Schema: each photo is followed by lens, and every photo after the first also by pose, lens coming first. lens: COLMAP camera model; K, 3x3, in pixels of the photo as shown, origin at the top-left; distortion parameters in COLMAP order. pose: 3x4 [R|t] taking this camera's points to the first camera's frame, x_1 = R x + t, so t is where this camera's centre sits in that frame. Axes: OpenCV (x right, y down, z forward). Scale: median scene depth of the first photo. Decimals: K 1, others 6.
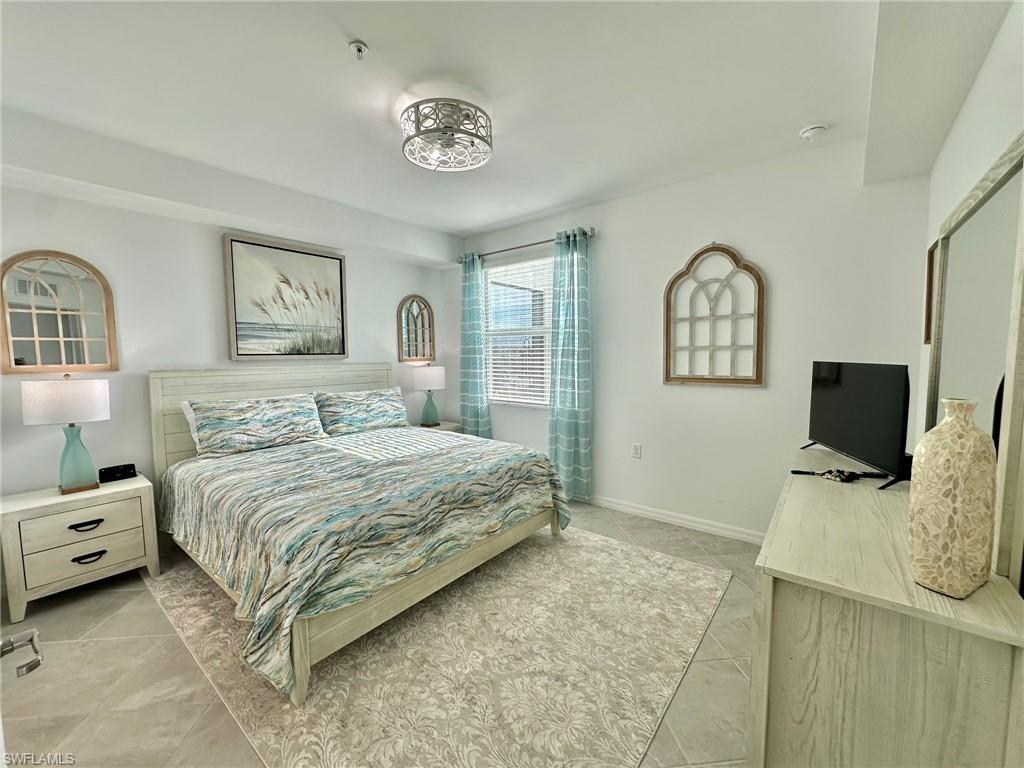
lens RADIAL K [[409.5, 0, 511.9], [0, 409.5, 380.1], [0, 0, 1]] dist [-0.002124, 0.000023]
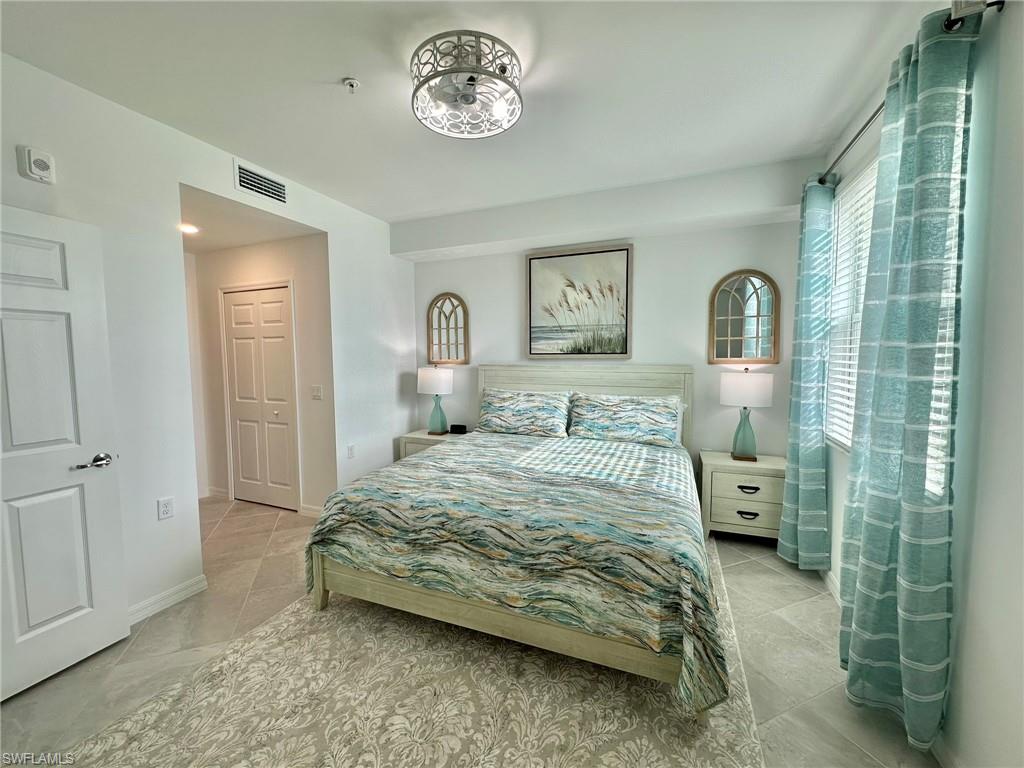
lens RADIAL K [[409.5, 0, 511.9], [0, 409.5, 380.1], [0, 0, 1]] dist [-0.002124, 0.000023]
pose [[0.290509, 0.070629, -0.954262, 0.502124], [-0.060308, 0.996641, 0.055406, -0.051637], [0.954970, 0.041454, 0.293792, 0.636790]]
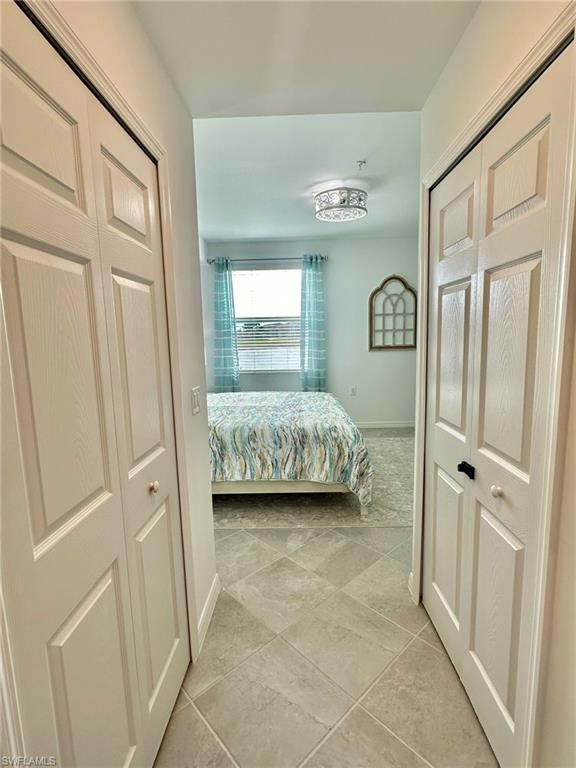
lens RADIAL K [[370.9, 0, 288.0], [0, 370.9, 384.0], [0, 0, 1]] dist [-0.000447, -0.000023]
pose [[0.793742, -0.085014, 0.602284, -0.966230], [0.055314, 0.996170, 0.067715, 0.025725], [-0.605734, -0.020434, 0.795405, -0.078261]]
